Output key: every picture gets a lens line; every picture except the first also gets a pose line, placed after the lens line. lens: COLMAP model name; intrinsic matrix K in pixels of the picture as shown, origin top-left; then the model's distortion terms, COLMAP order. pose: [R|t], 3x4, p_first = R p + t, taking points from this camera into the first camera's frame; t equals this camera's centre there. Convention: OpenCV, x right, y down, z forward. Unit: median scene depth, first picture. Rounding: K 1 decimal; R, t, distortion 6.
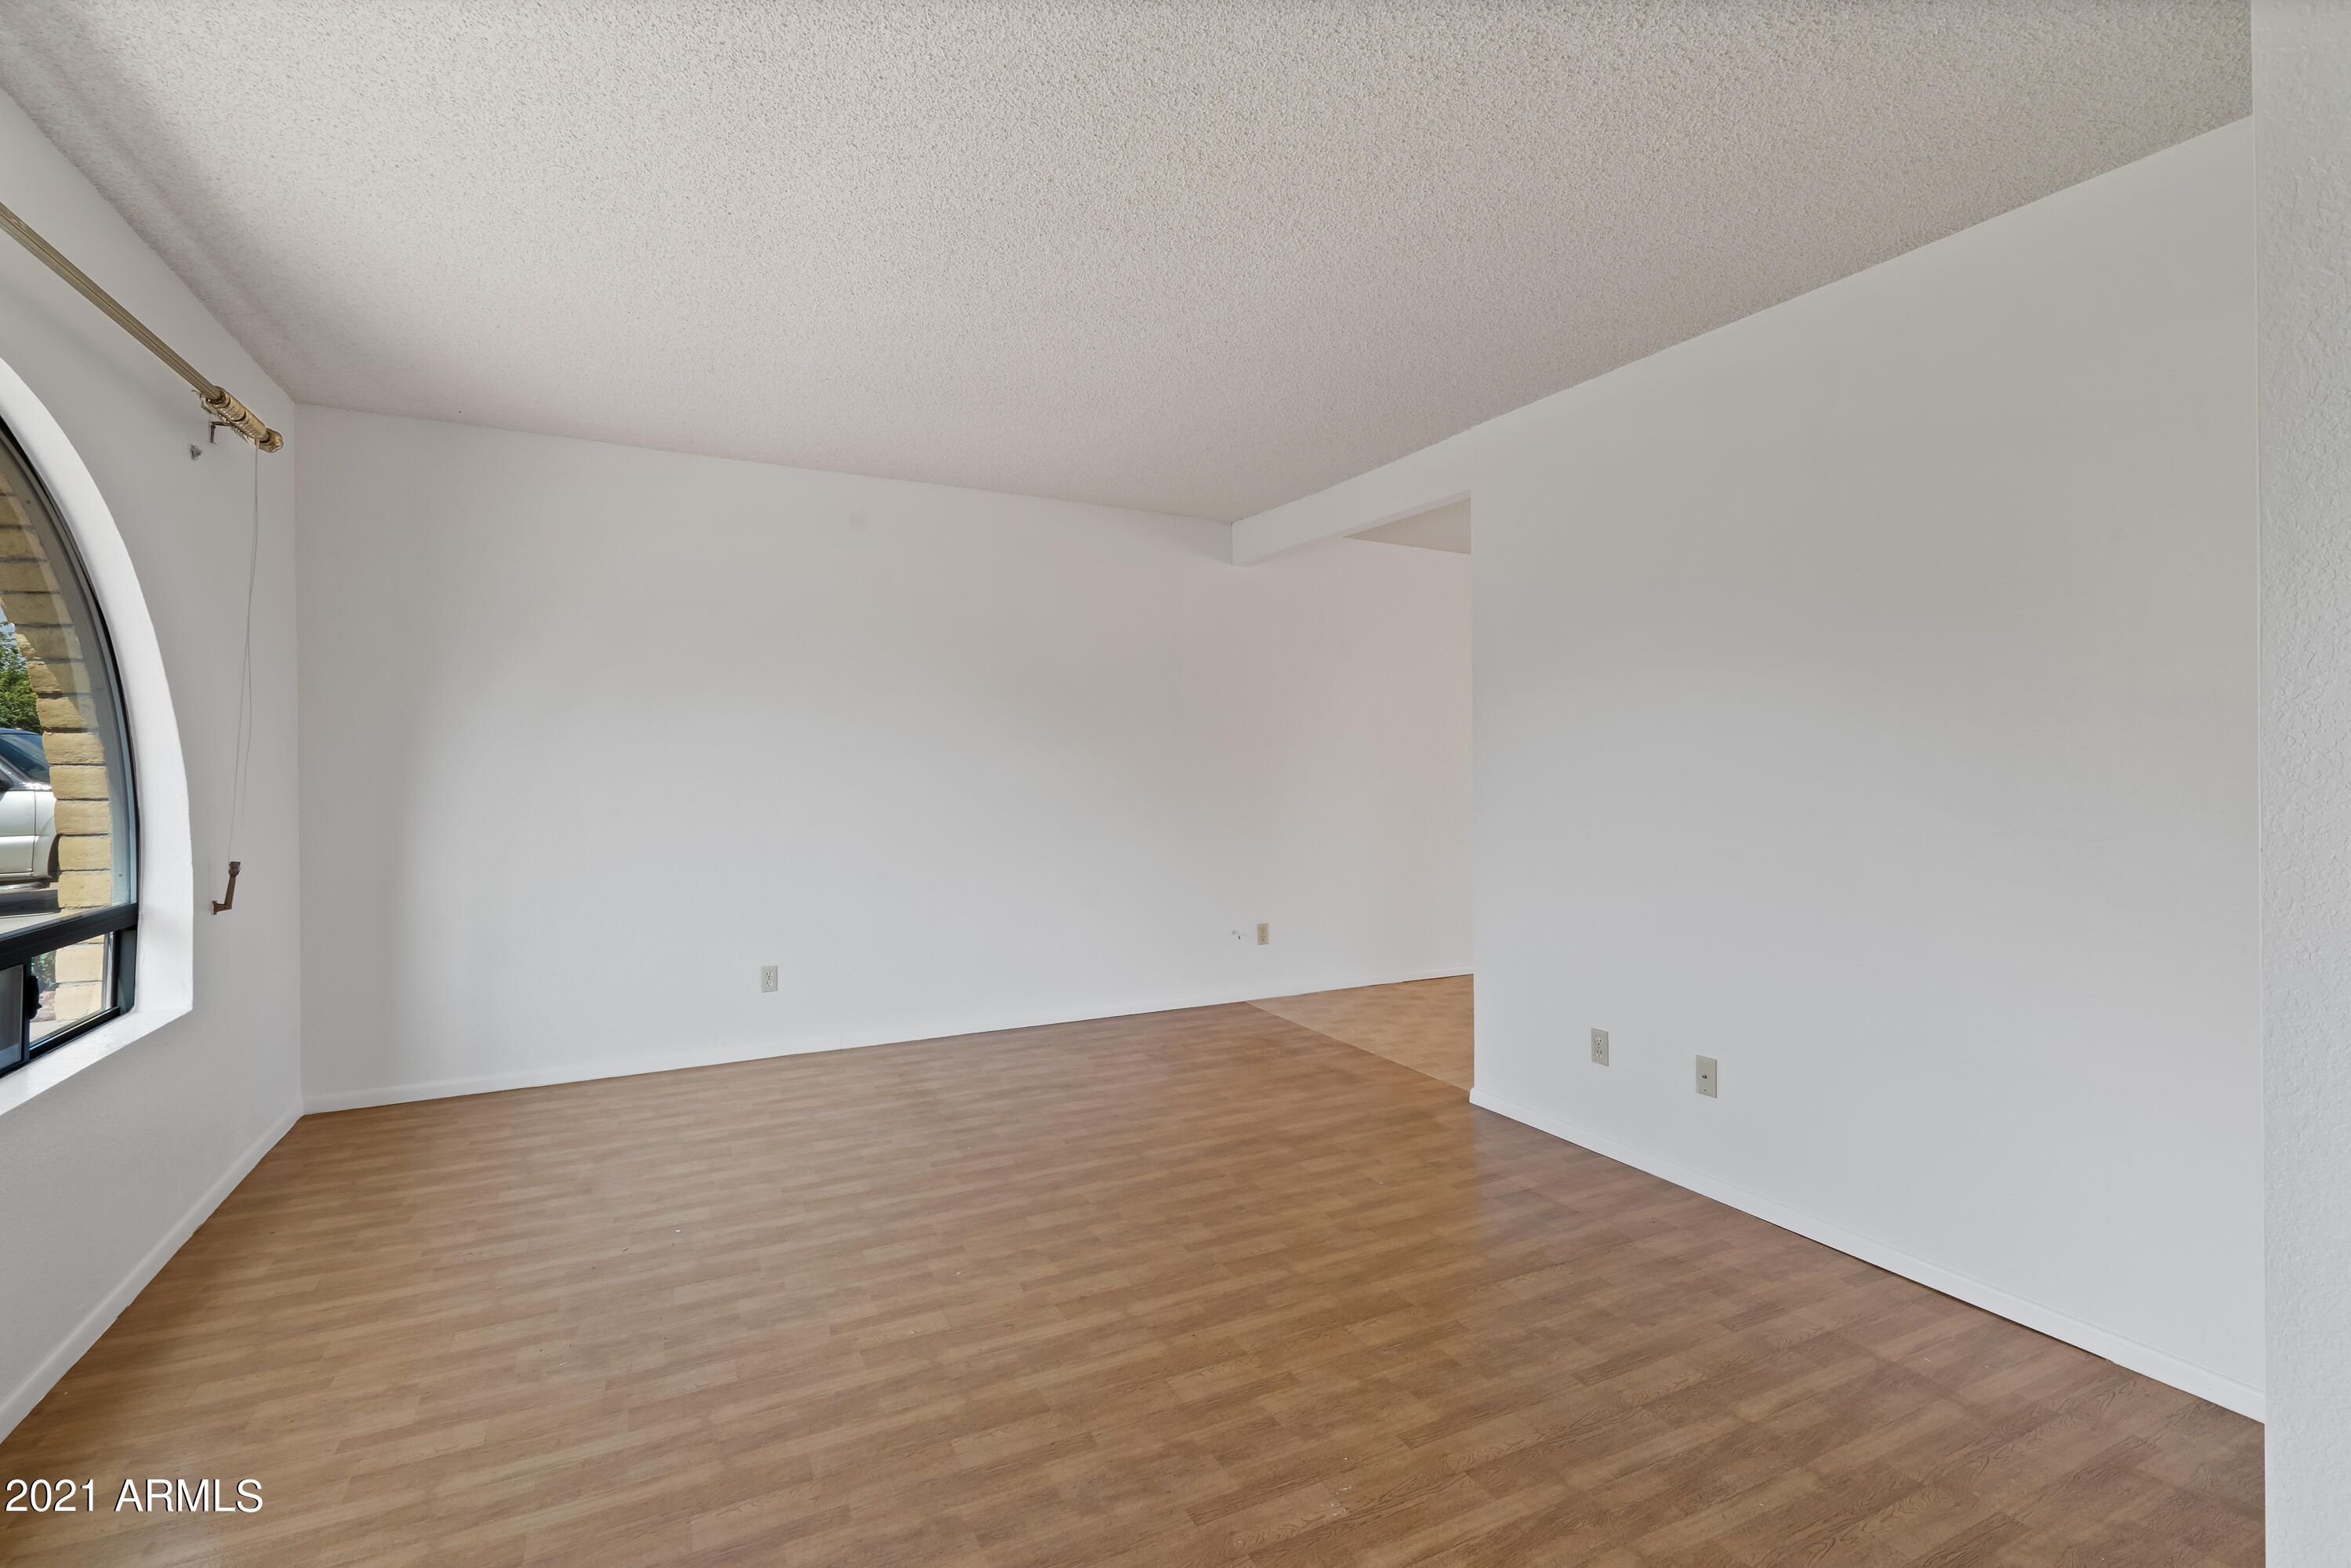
lens RADIAL K [[1086.9, 0, 1177.4], [0, 1086.9, 775.5], [0, 0, 1]] dist [0.017295, 0.000856]
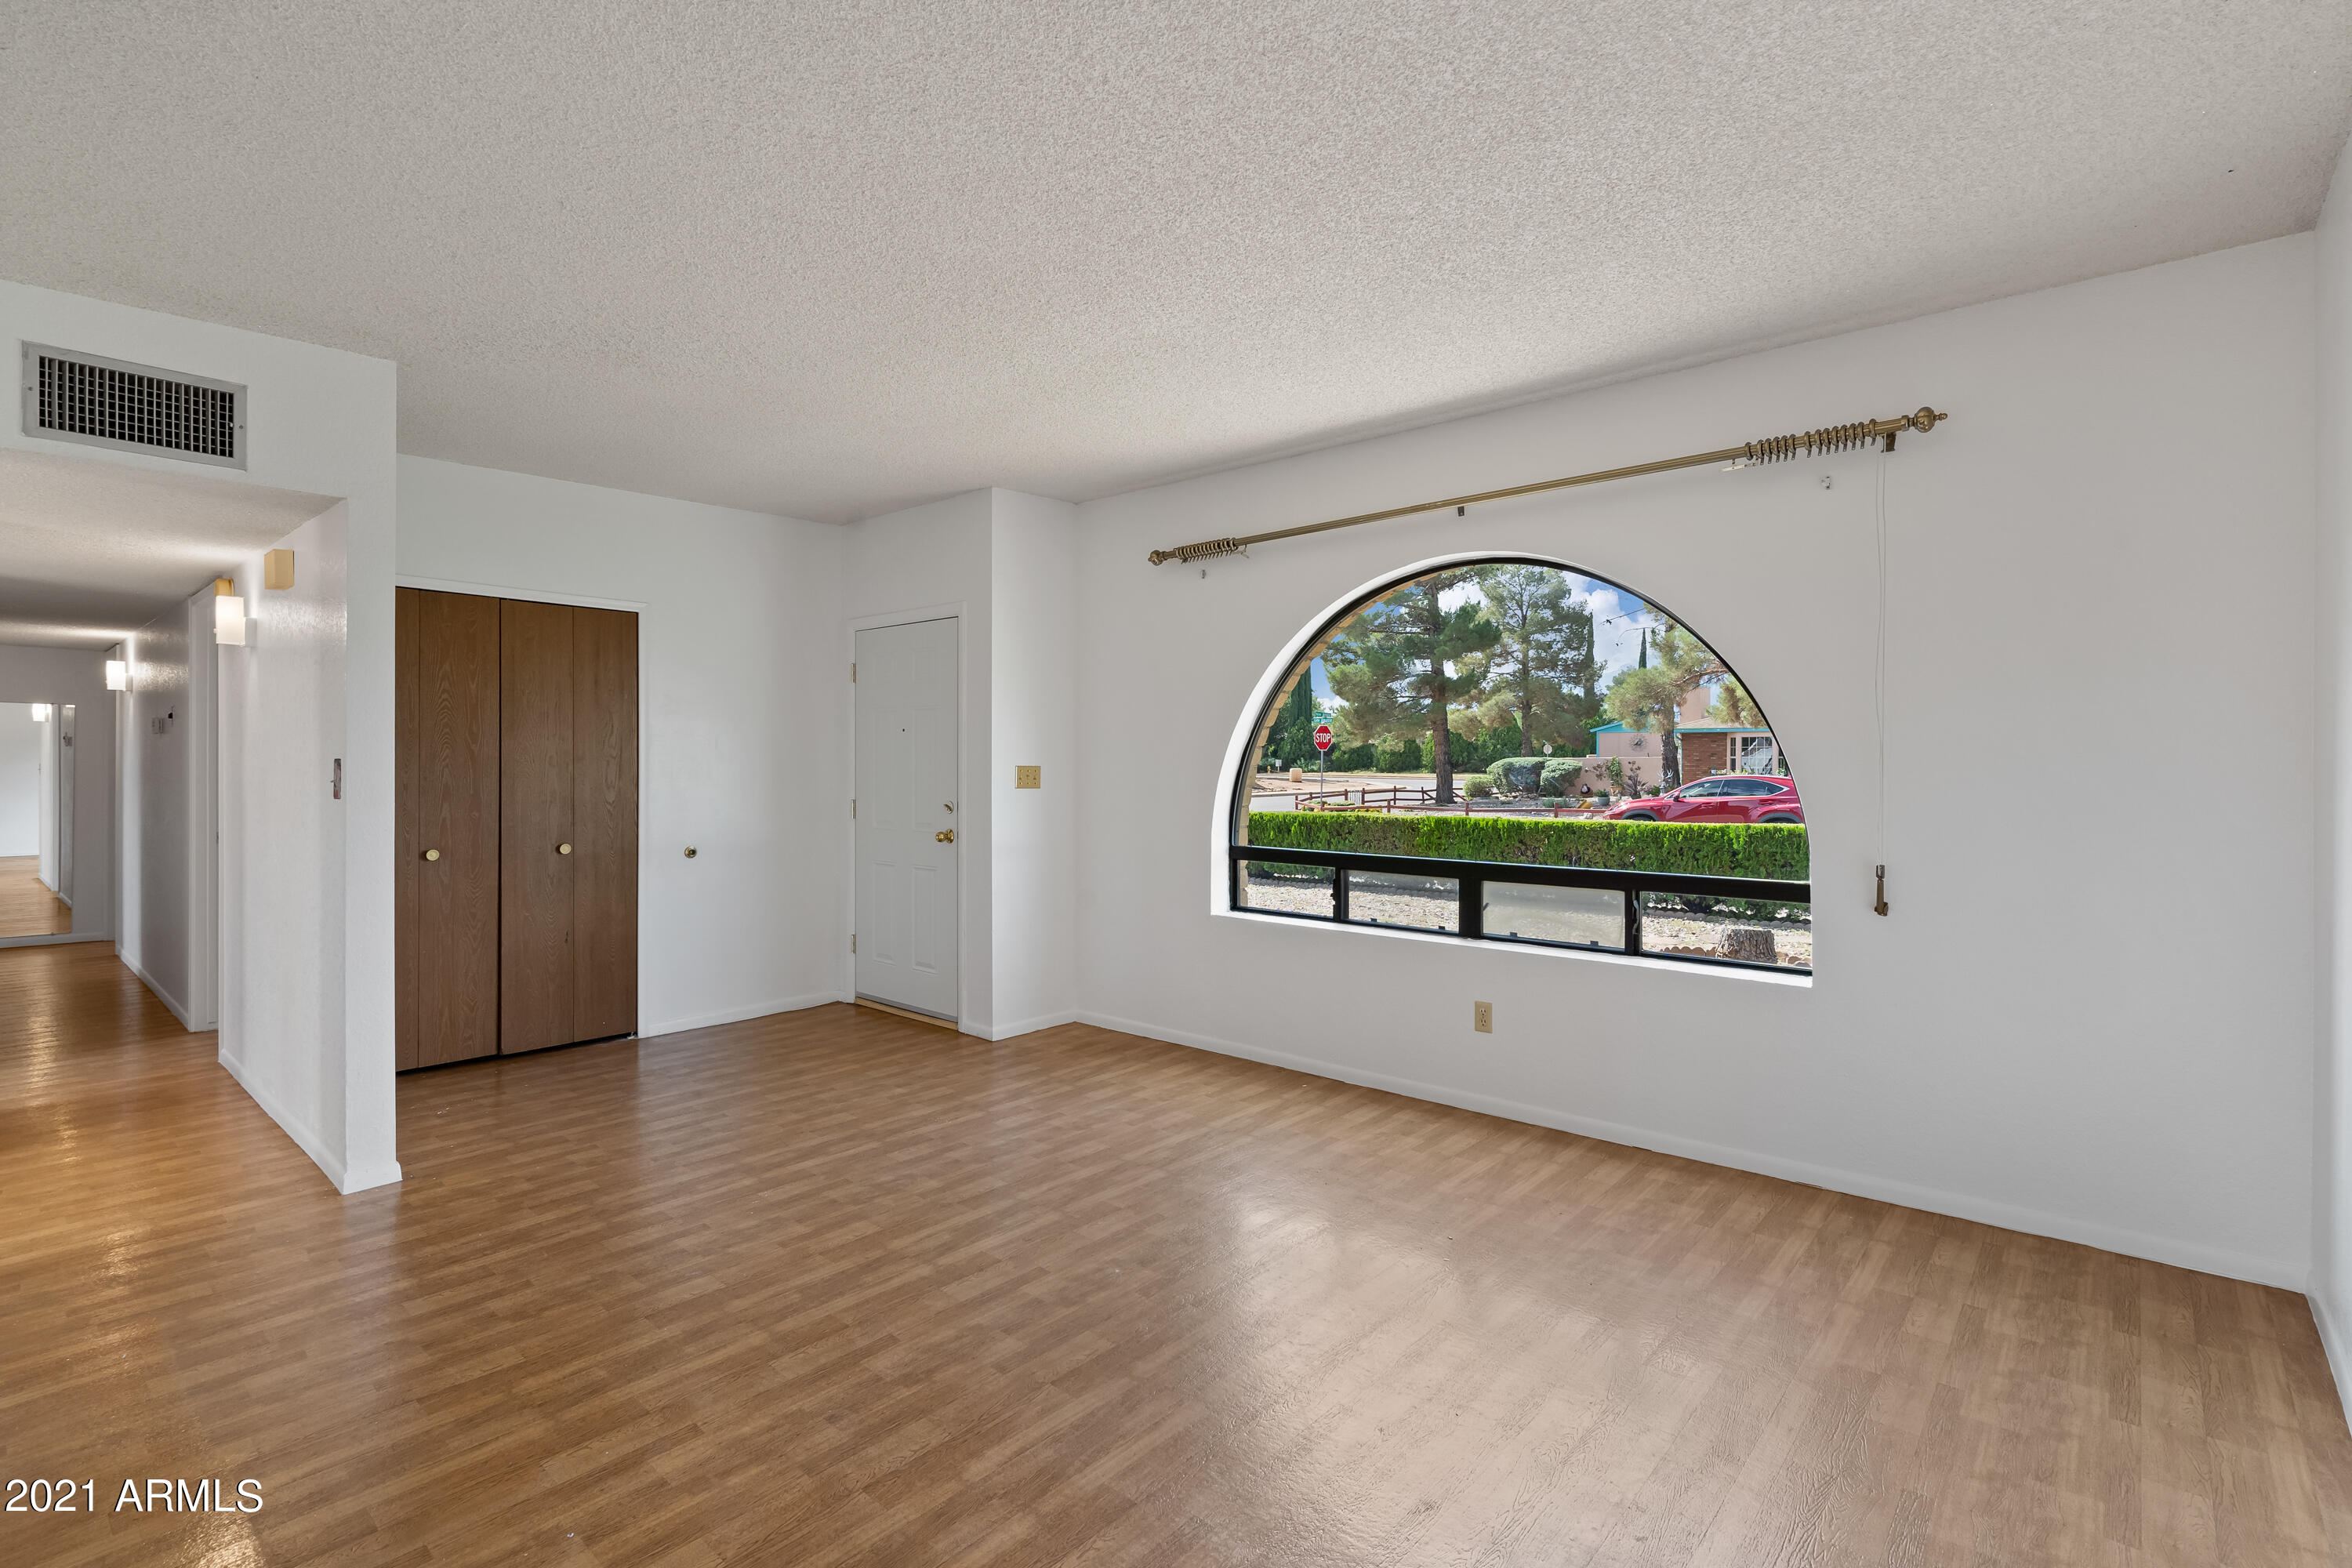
lens RADIAL K [[1087.3, 0, 1168.6], [0, 1087.3, 775.3], [0, 0, 1]] dist [0.017295, 0.000856]
pose [[-0.926843, 0.010156, -0.375312, 0.135700], [0.000928, 0.999693, 0.024761, -0.033185], [0.375448, 0.022601, -0.926568, 1.989247]]
